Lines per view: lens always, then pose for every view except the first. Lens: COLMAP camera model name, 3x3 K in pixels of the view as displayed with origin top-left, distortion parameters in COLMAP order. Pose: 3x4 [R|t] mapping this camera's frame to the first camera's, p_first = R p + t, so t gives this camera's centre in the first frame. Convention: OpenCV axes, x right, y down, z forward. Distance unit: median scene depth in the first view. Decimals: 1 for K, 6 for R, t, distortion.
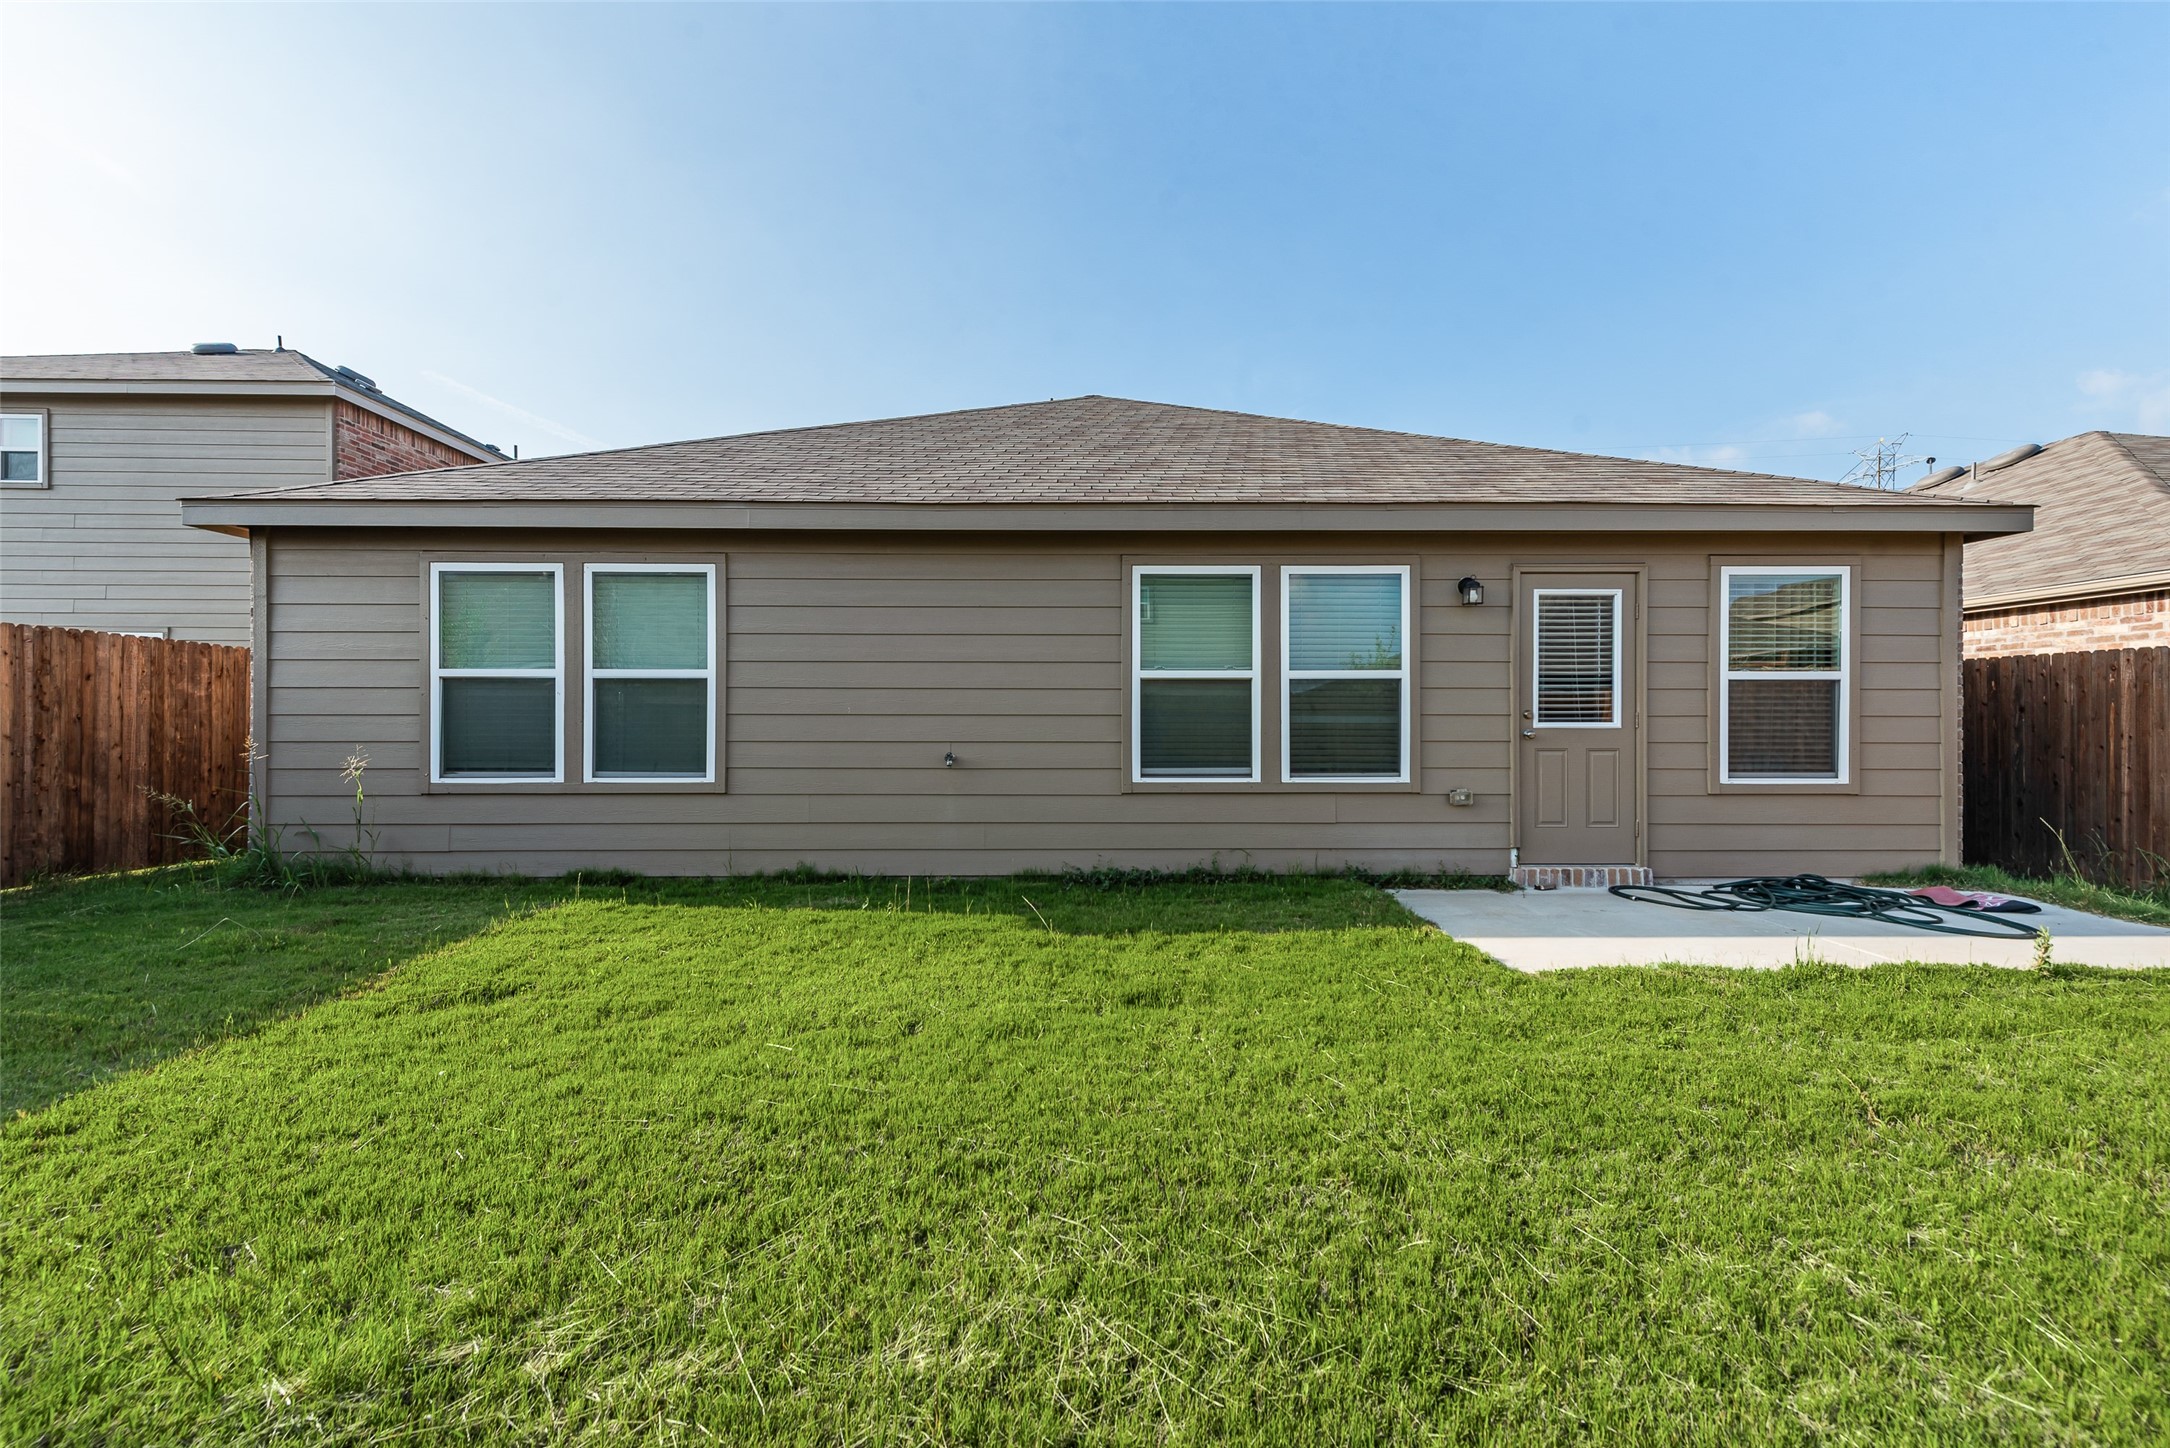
lens RADIAL K [[829.7, 0, 1086.3], [0, 829.7, 724.4], [0, 0, 1]] dist [0.010128, 0.000111]
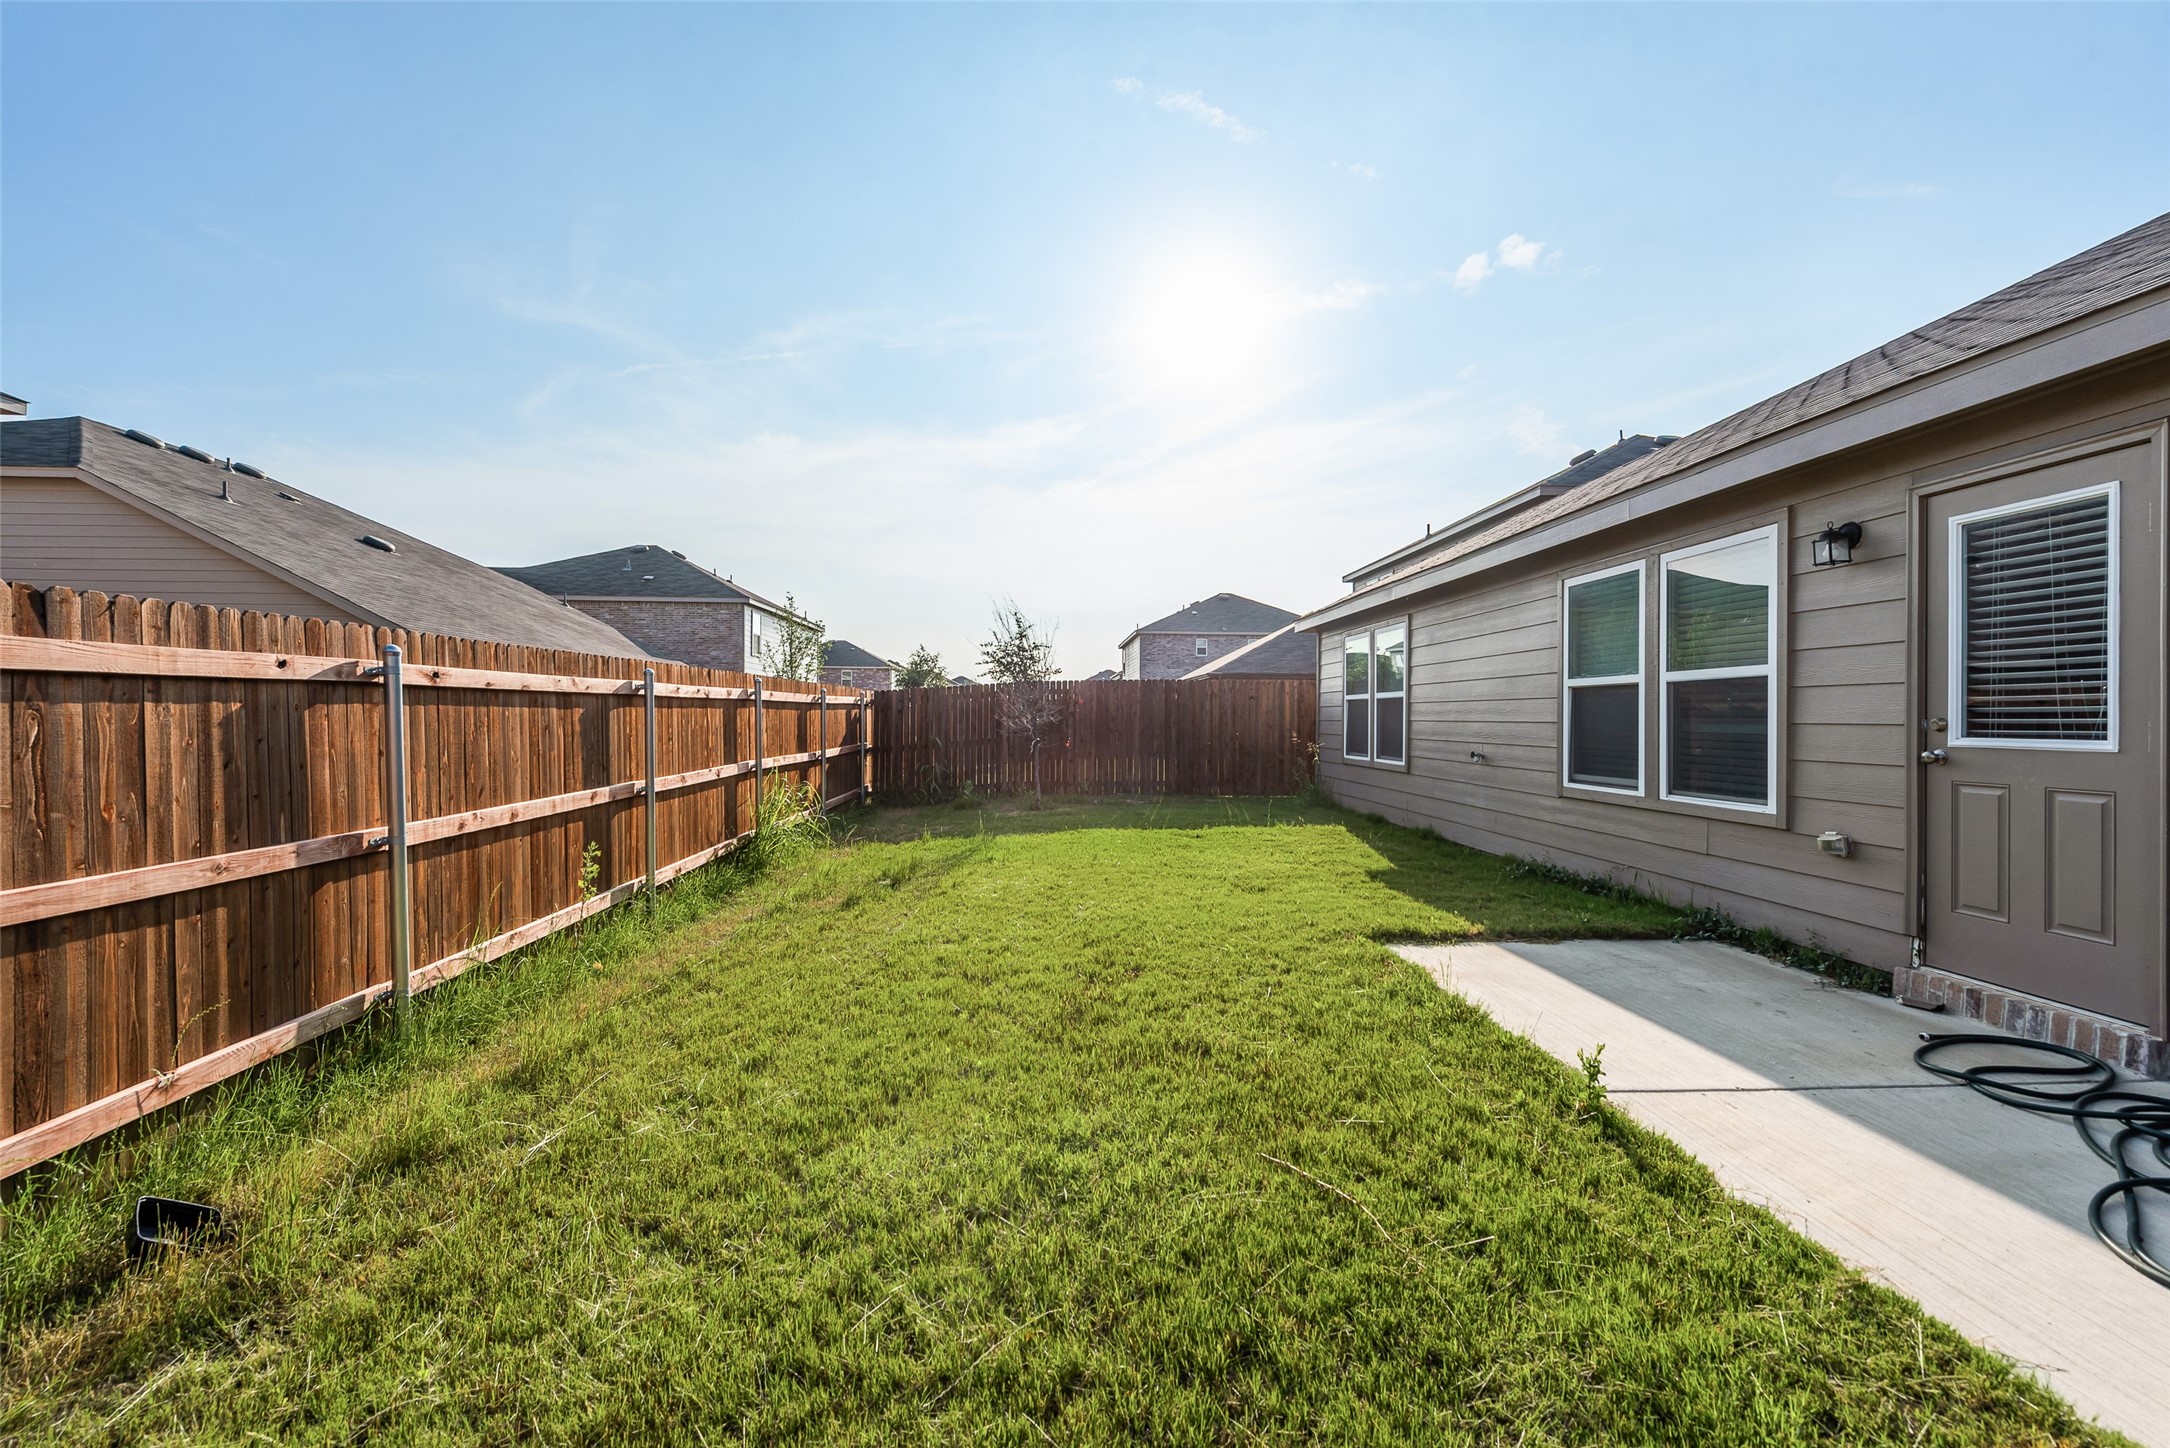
lens RADIAL K [[916.4, 0, 1092.4], [0, 916.4, 721.3], [0, 0, 1]] dist [0.011425, -0.001385]
pose [[0.043629, 0.003803, -0.999041, 1.184043], [-0.004449, 0.999984, 0.003613, -0.013887], [0.999038, 0.004287, 0.043645, 0.347232]]
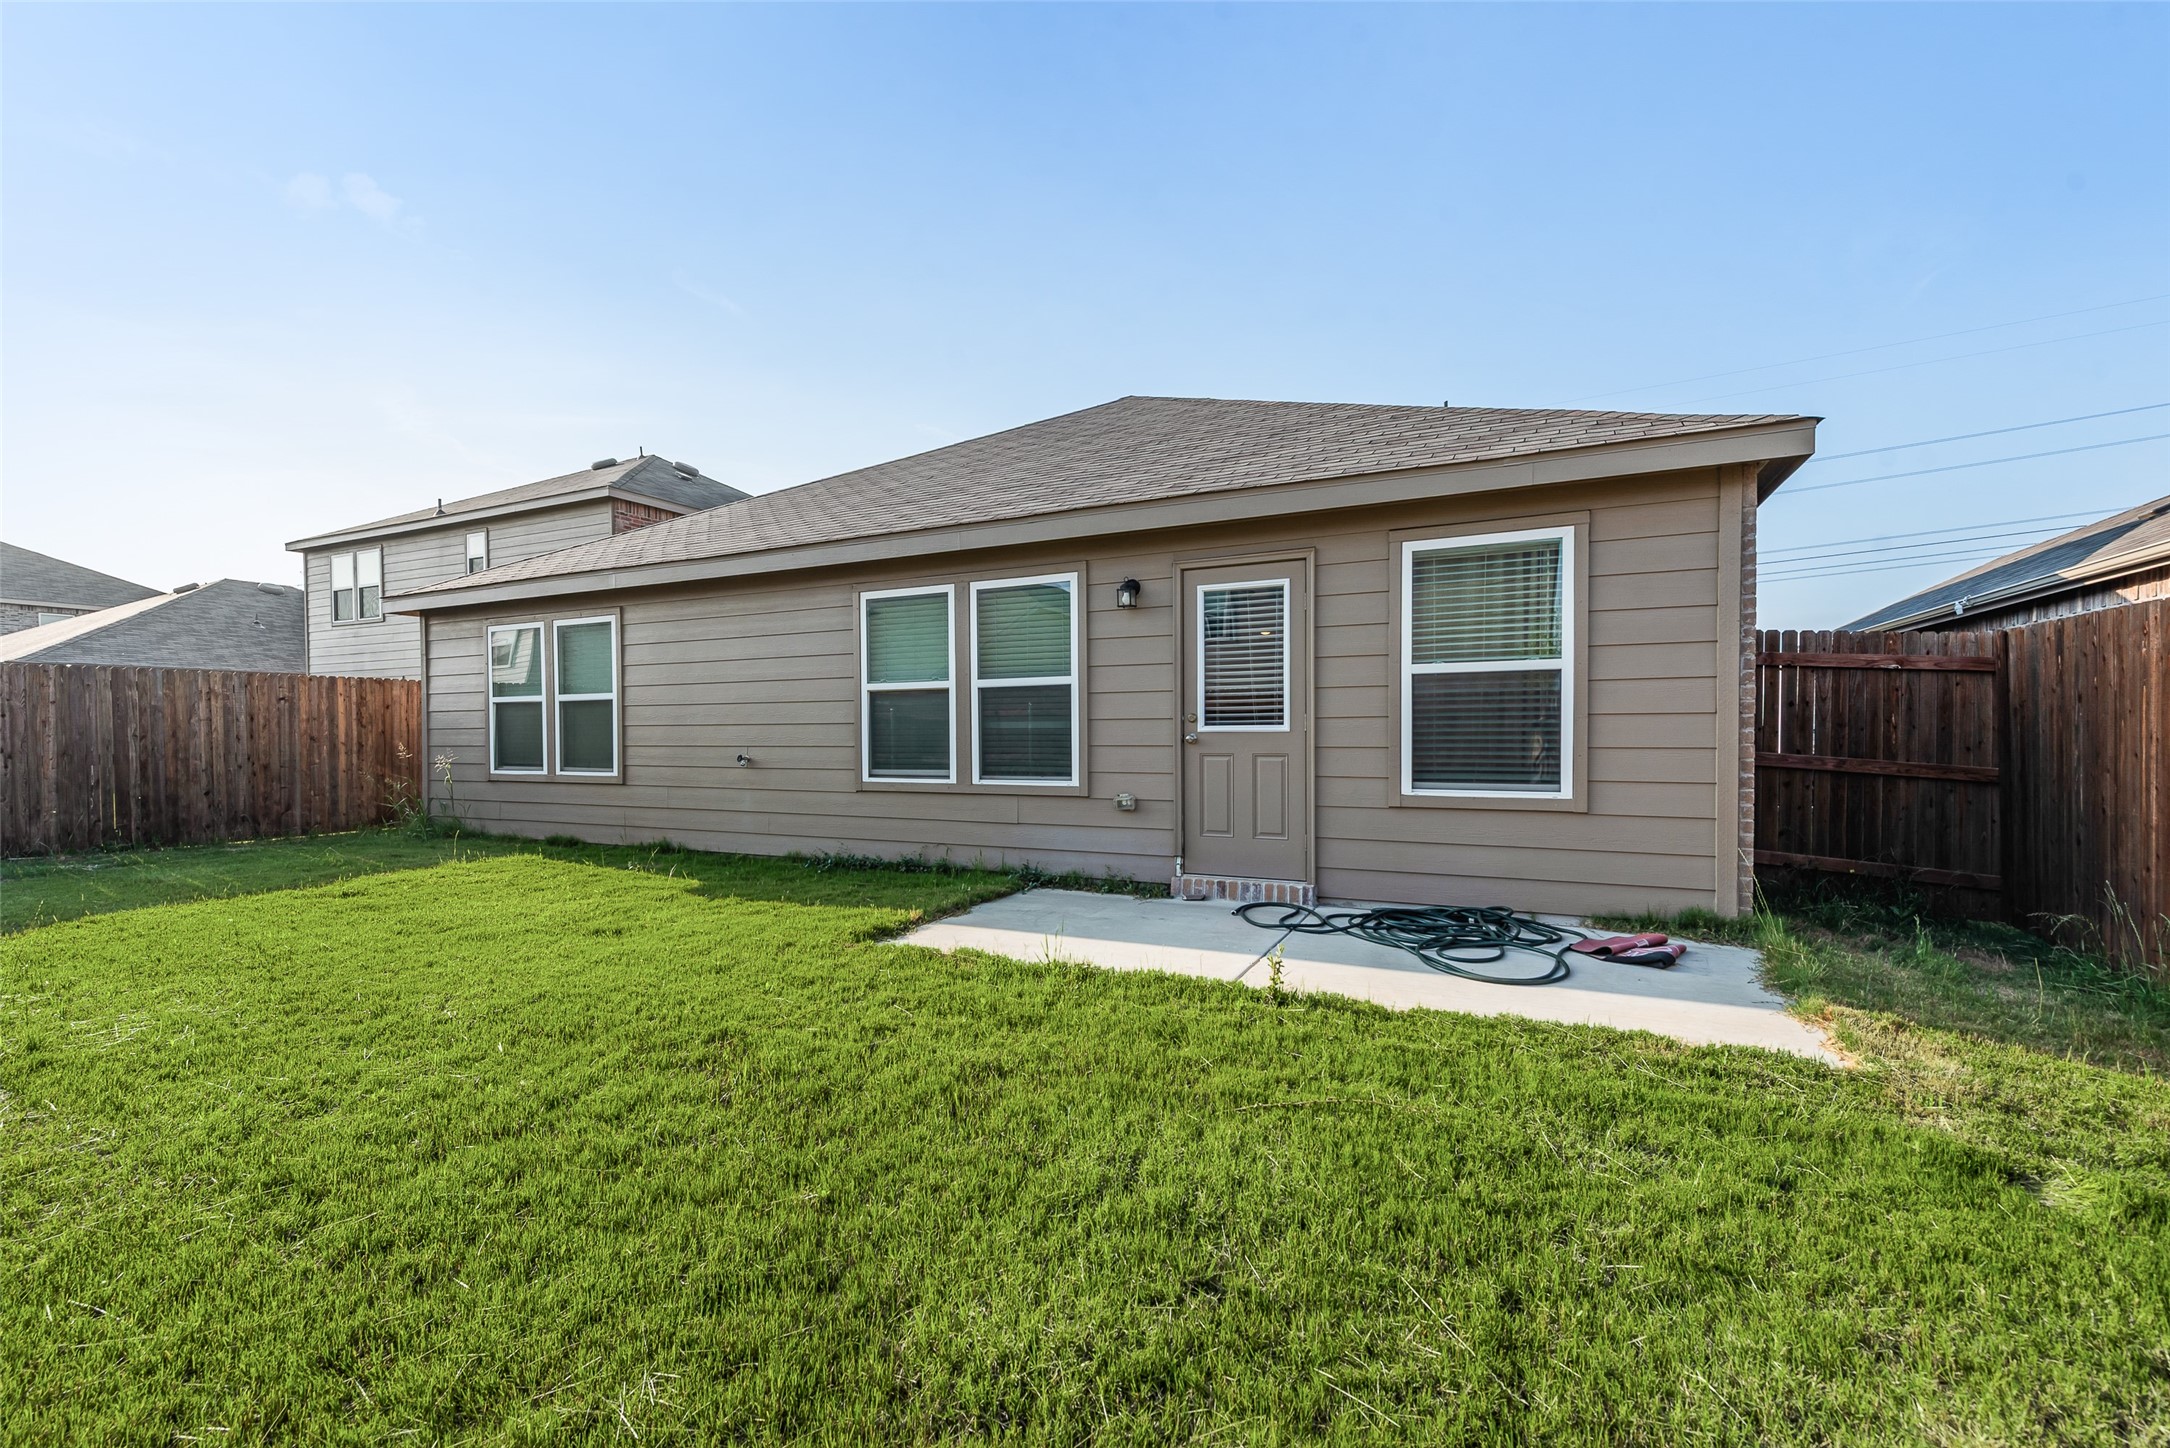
lens RADIAL K [[916.4, 0, 1091.3], [0, 916.4, 735.4], [0, 0, 1]] dist [0.011425, -0.001385]
pose [[0.892301, -0.005035, -0.451413, 0.903035], [0.008685, 0.999944, 0.006016, 0.001088], [0.451358, -0.009288, 0.892295, 0.009574]]
